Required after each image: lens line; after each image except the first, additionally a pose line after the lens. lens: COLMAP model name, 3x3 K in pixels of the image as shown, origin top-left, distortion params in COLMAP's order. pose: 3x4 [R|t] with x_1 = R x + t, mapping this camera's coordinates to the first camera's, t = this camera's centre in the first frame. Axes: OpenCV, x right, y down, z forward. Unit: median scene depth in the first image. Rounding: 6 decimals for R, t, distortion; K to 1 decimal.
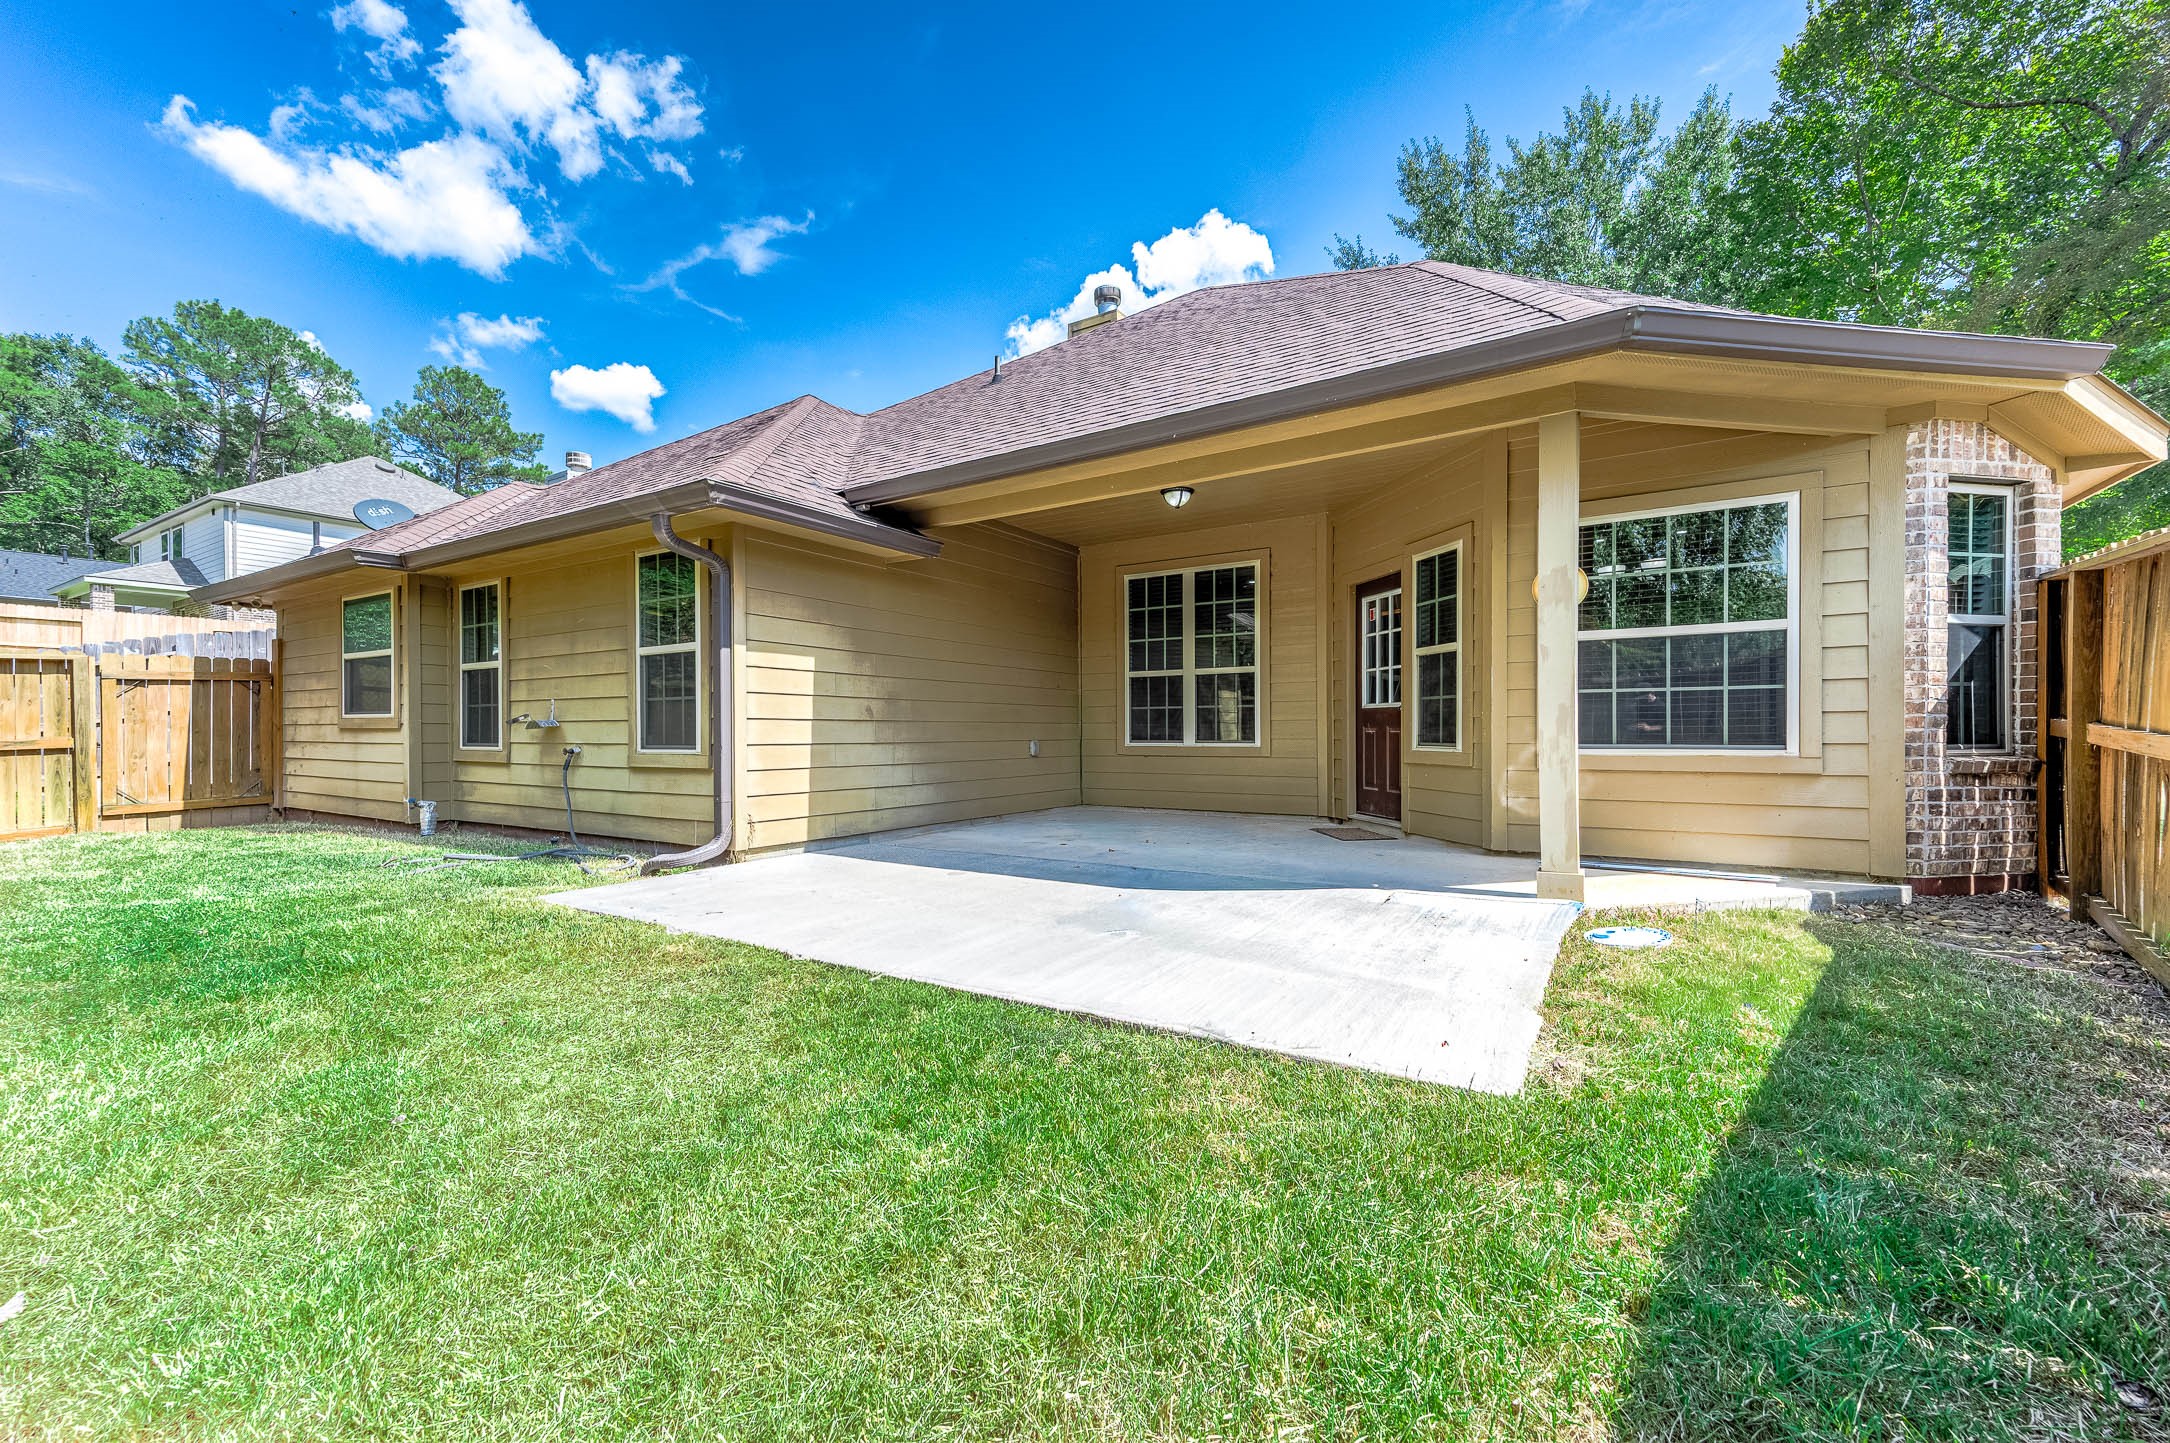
lens RADIAL K [[857.6, 0, 1084.9], [0, 857.6, 715.1], [0, 0, 1]] dist [0.011625, 0.000952]
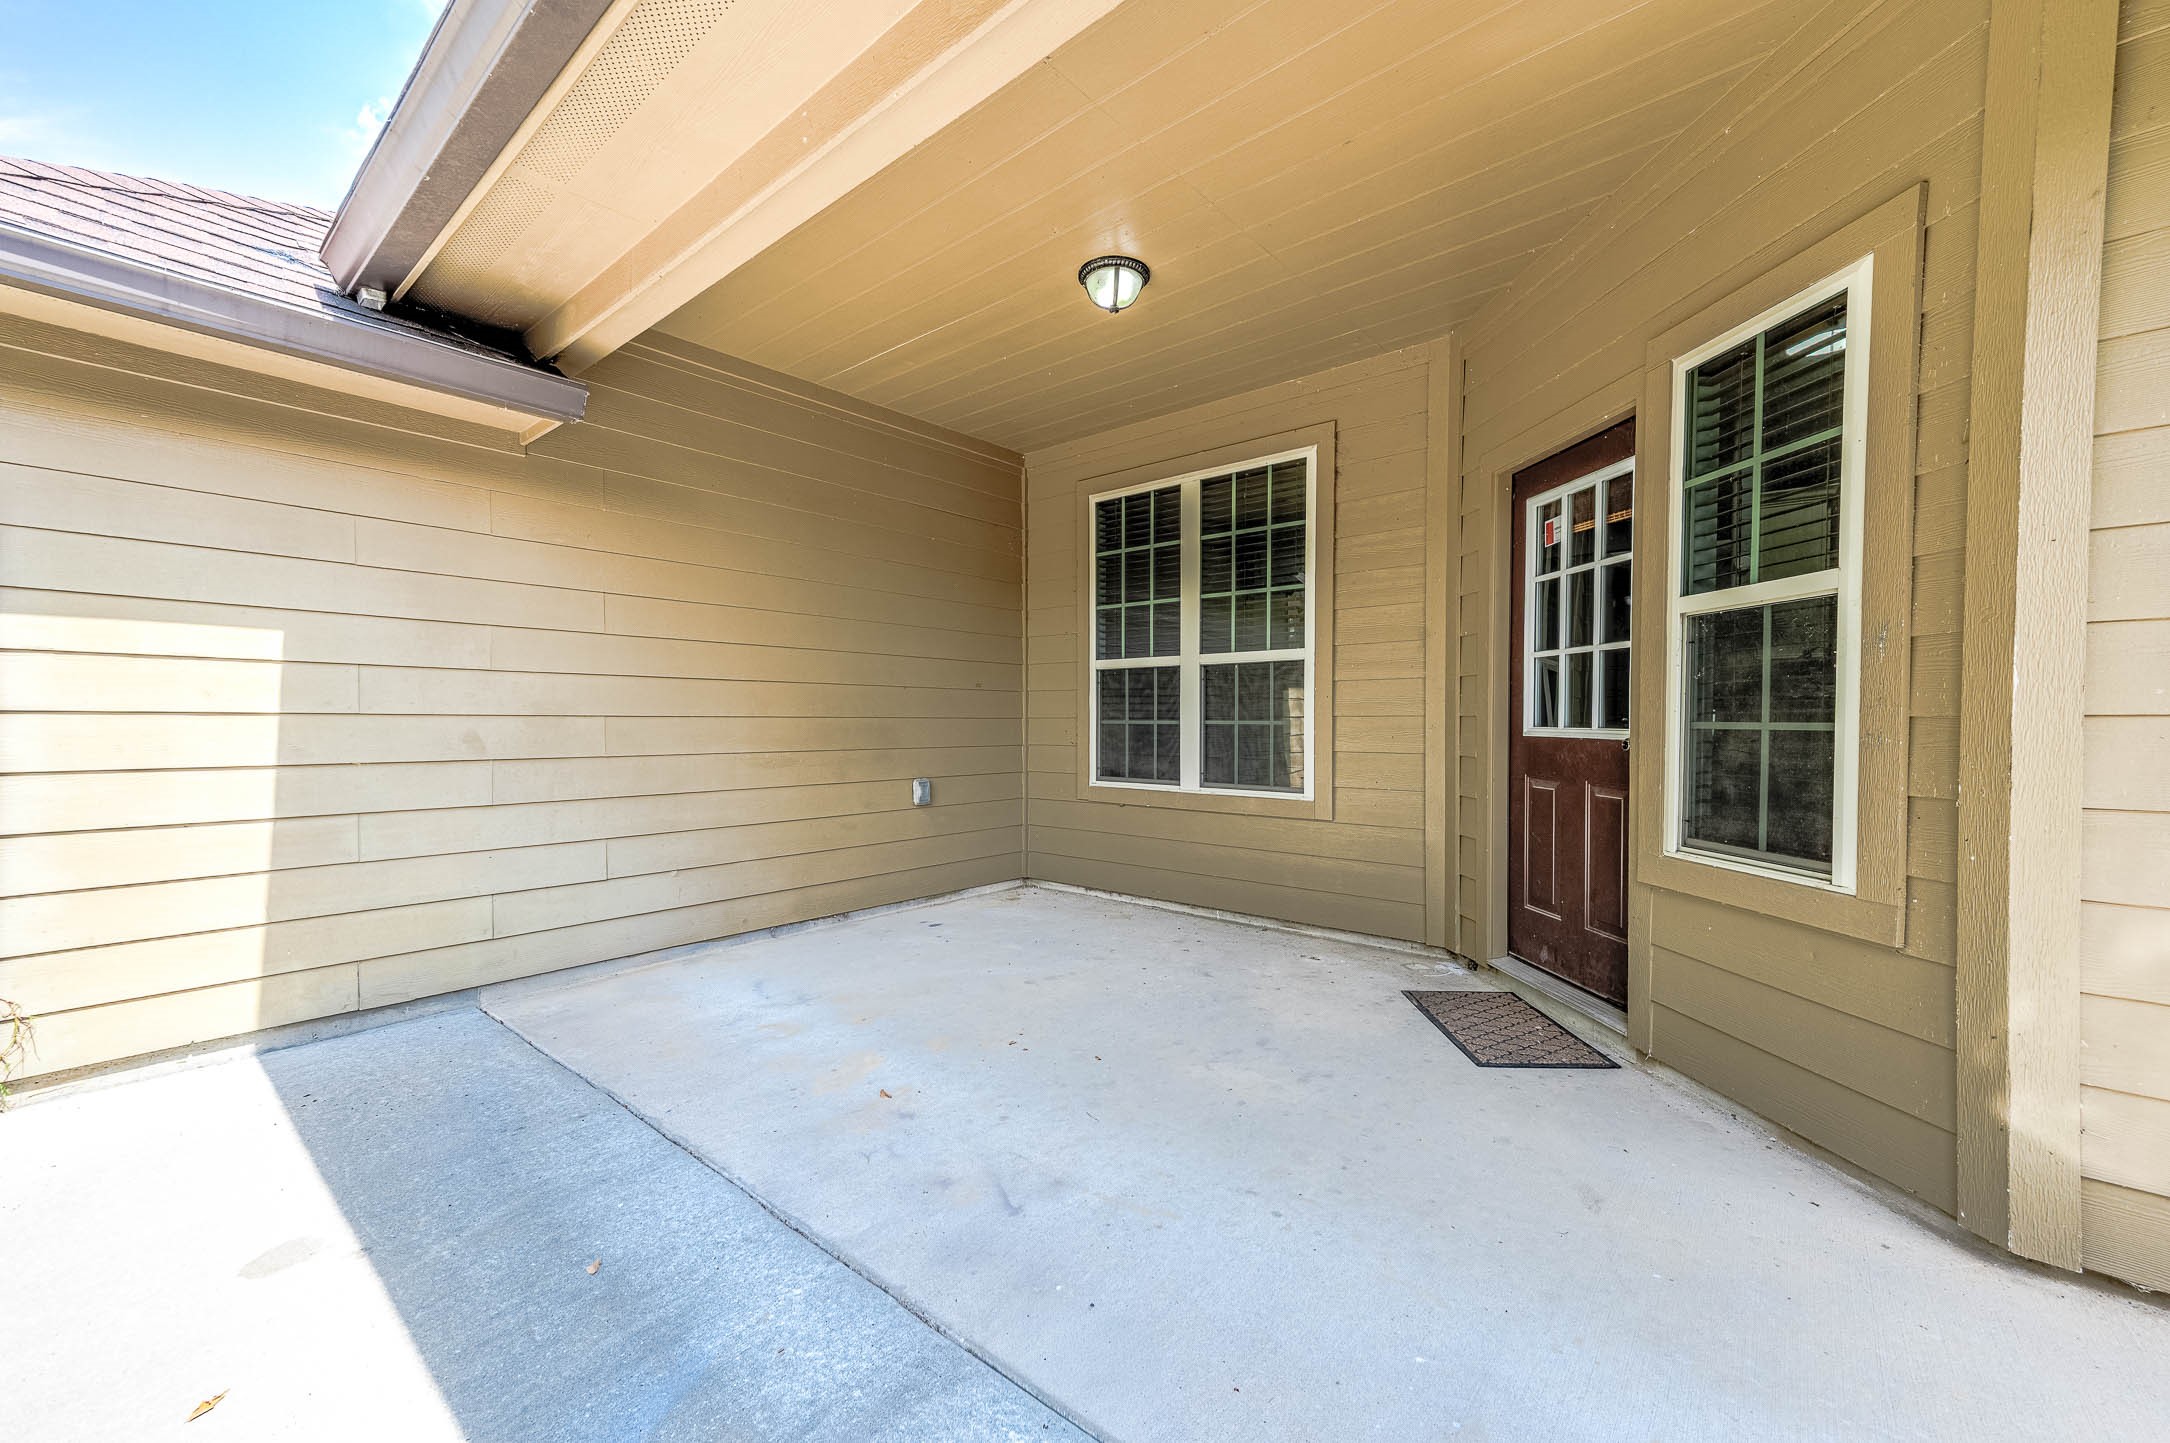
lens RADIAL K [[857.6, 0, 1084.9], [0, 857.6, 715.1], [0, 0, 1]] dist [0.011625, 0.000952]
pose [[0.990939, 0.004514, -0.134238, 0.142640], [-0.002657, 0.999898, 0.014008, -0.024339], [0.134288, -0.013524, 0.990850, 0.483046]]
